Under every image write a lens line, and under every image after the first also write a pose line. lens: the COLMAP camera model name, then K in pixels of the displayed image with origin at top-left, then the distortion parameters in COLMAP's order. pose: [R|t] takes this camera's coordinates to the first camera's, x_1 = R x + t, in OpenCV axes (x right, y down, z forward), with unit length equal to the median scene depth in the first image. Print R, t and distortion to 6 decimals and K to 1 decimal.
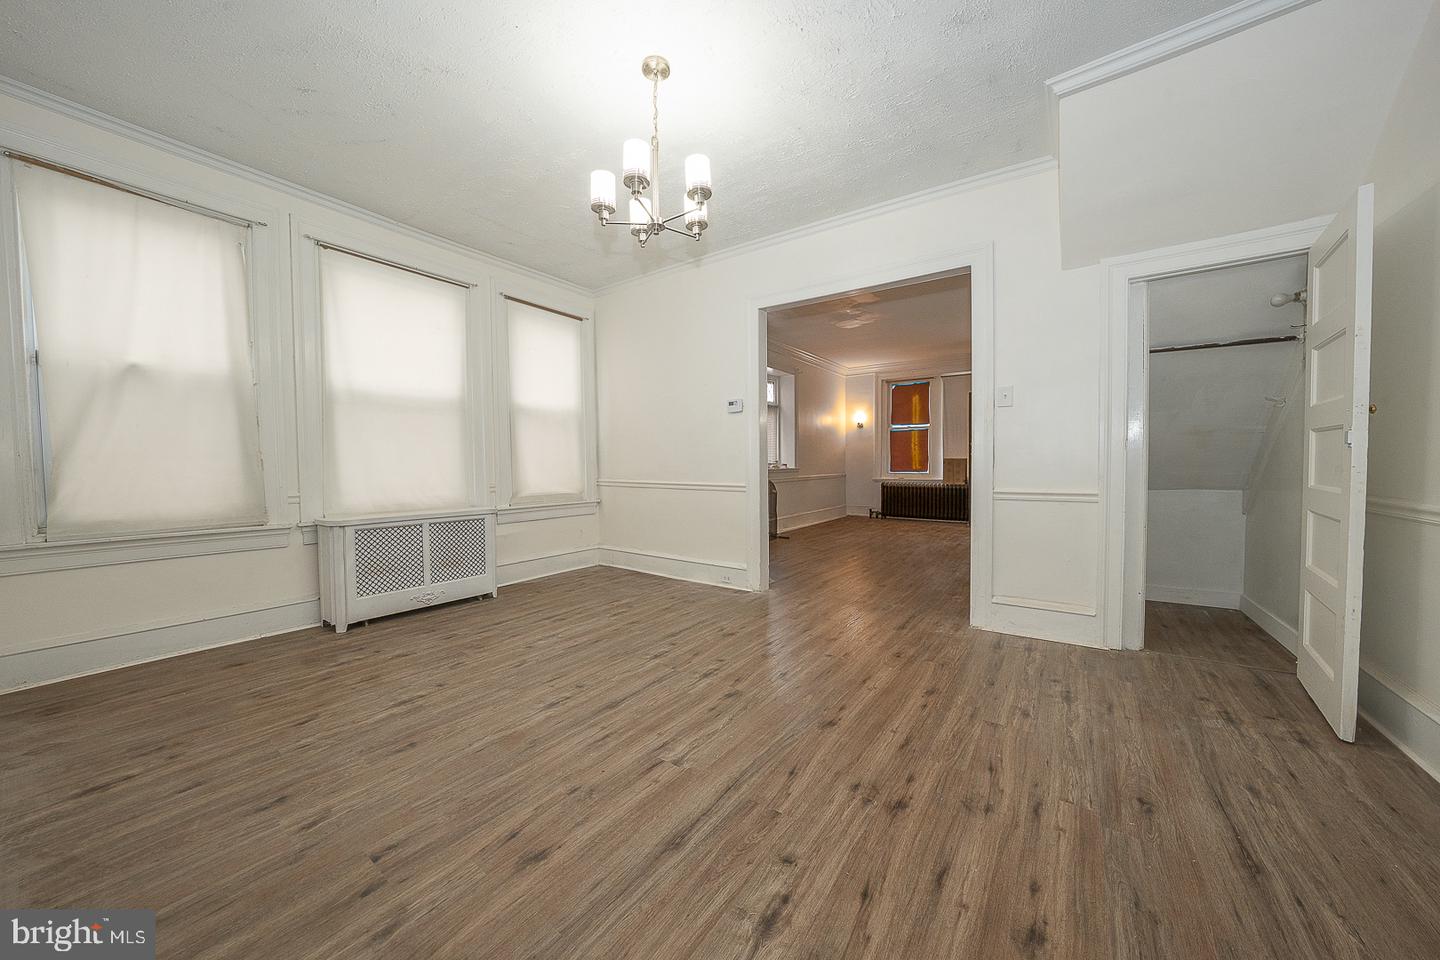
lens RADIAL K [[495.4, 0, 721.7], [0, 495.4, 474.8], [0, 0, 1]] dist [-0.030039, 0.006952]
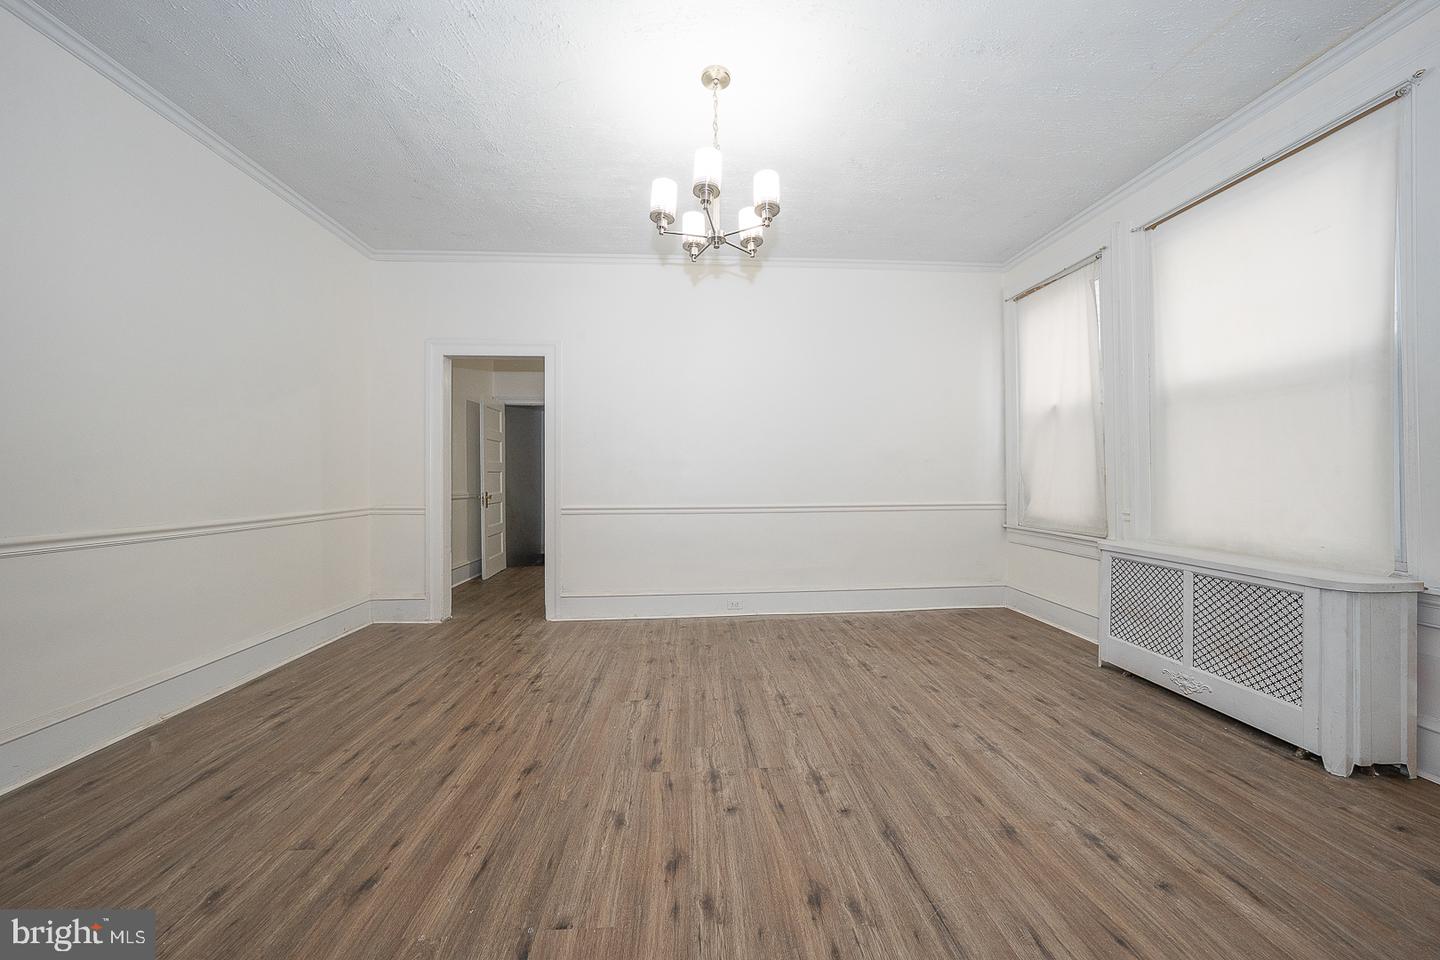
lens RADIAL K [[495.4, 0, 721.7], [0, 495.4, 474.8], [0, 0, 1]] dist [-0.030039, 0.006952]
pose [[-0.774417, 0.006980, -0.632637, 0.446557], [-0.004900, 0.999843, 0.017030, -0.059040], [0.632656, 0.016288, -0.774261, 1.667464]]
